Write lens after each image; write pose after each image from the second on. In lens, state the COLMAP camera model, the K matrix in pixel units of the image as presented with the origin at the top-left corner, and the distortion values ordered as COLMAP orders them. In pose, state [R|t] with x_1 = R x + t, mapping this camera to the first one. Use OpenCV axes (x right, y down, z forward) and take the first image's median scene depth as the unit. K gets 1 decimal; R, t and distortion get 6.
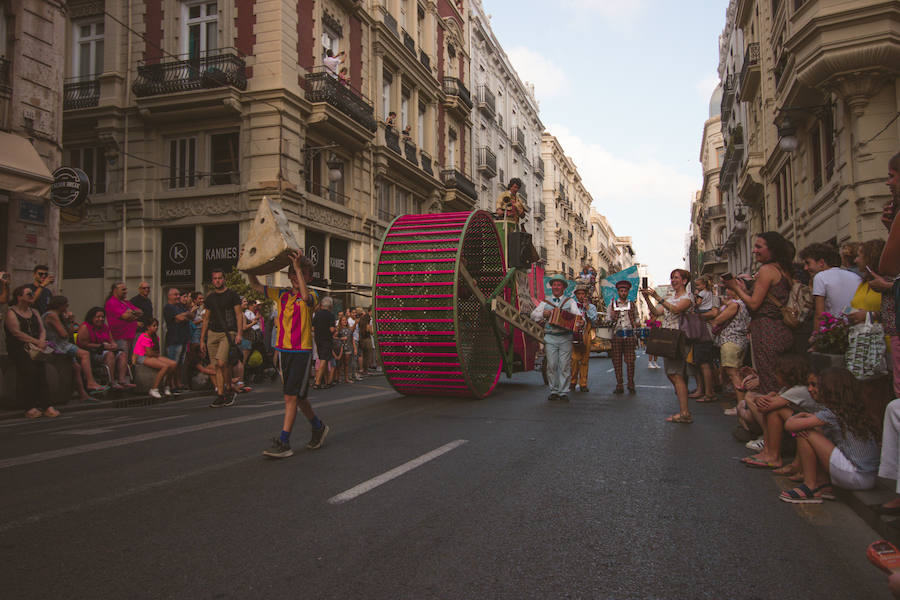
lens RADIAL K [[674.5, 0, 451.5], [0, 674.5, 303.7], [0, 0, 1]] dist [-0.008871, -0.014955]
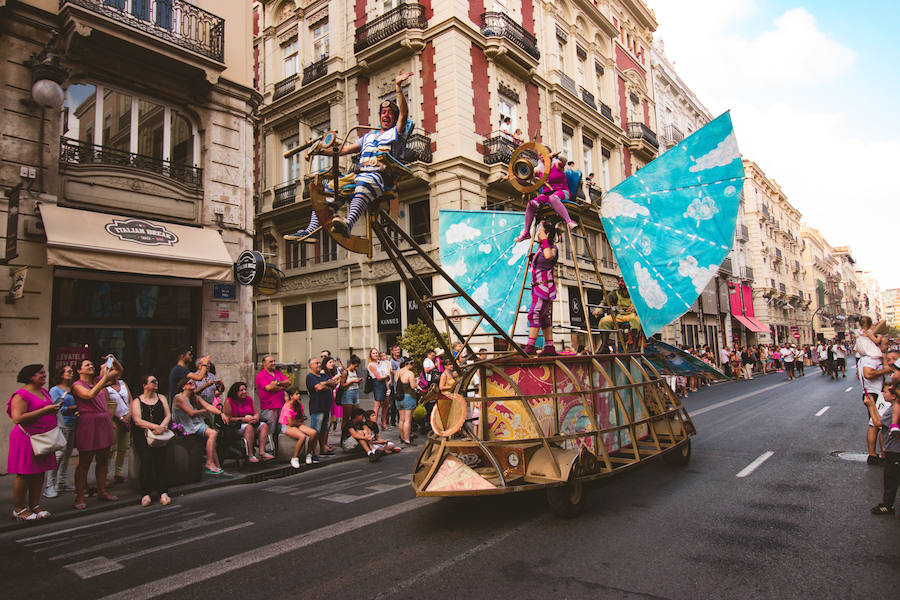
lens RADIAL K [[548.7, 0, 445.6], [0, 548.7, 294.4], [0, 0, 1]] dist [-0.015852, 0.001234]
pose [[0.925707, -0.061711, -0.373173, 0.051045], [0.041678, 0.997235, -0.061522, -0.030602], [0.375938, 0.041398, 0.925720, 0.138969]]
